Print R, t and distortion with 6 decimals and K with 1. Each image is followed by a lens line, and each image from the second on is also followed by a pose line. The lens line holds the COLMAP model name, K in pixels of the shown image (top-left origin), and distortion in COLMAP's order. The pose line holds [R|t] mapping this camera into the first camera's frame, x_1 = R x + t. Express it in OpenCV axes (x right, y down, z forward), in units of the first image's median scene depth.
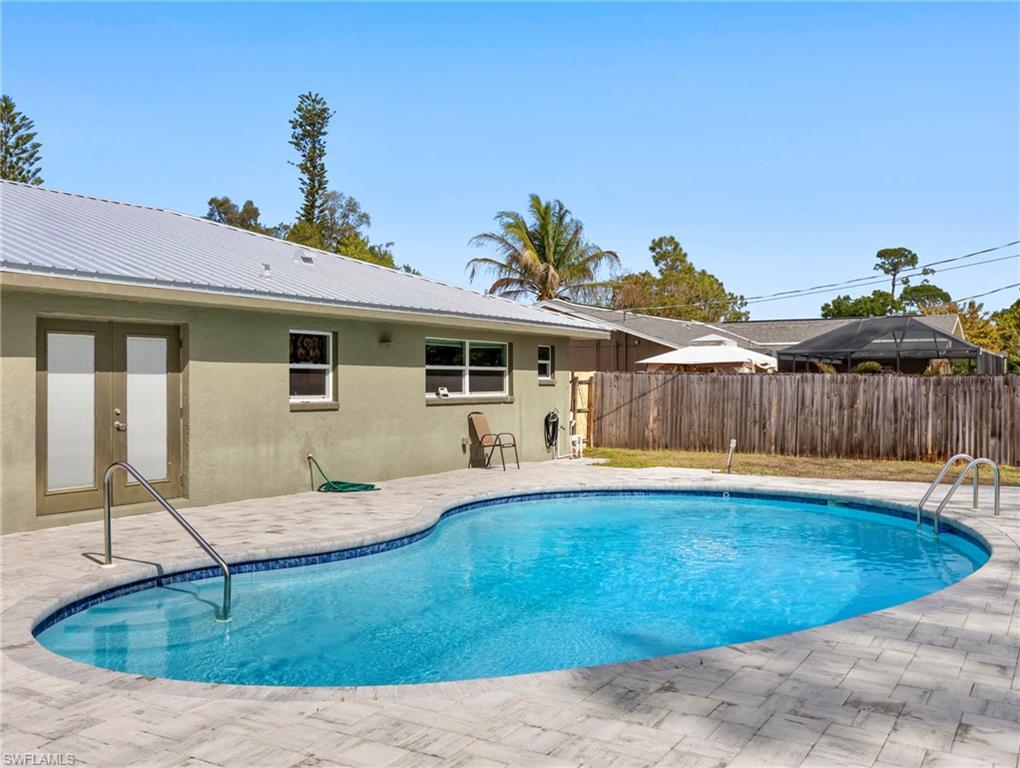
lens RADIAL K [[966.9, 0, 510.0], [0, 966.9, 384.0], [0, 0, 1]] dist [-0.003643, -0.003899]
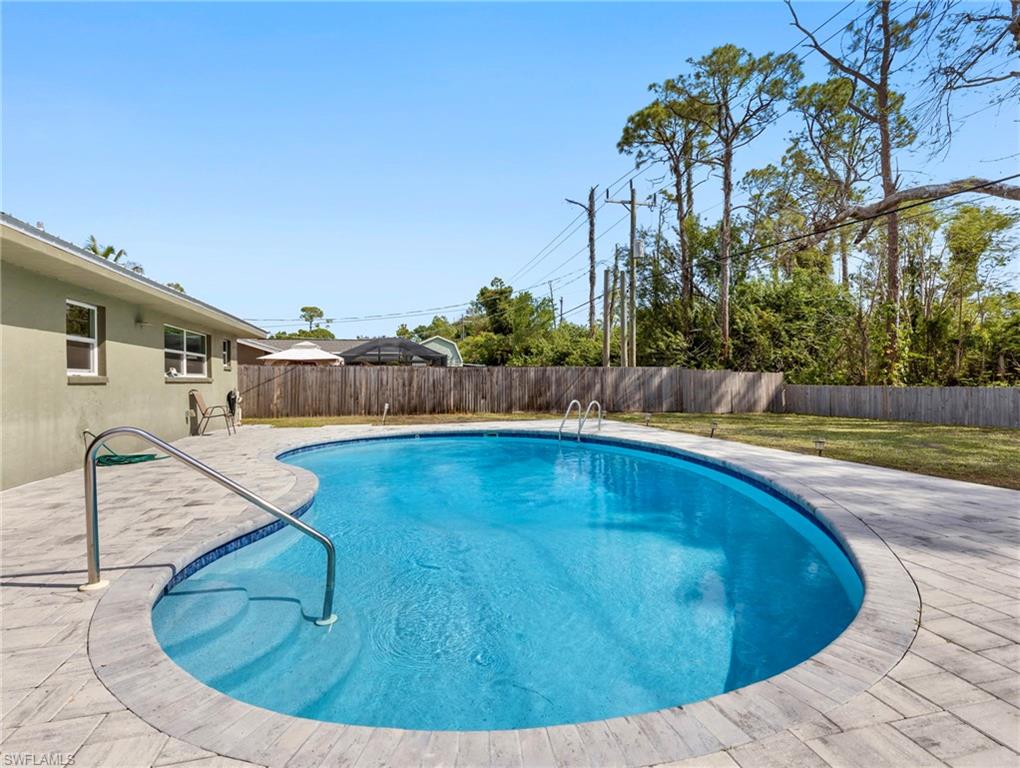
lens RADIAL K [[521.4, 0, 516.5], [0, 521.4, 390.0], [0, 0, 1]] dist [0.006992, -0.000997]
pose [[0.701777, -0.019740, 0.712124, -0.218107], [0.011567, 0.999800, 0.016315, 0.023443], [-0.712303, -0.003212, 0.701865, 0.251382]]
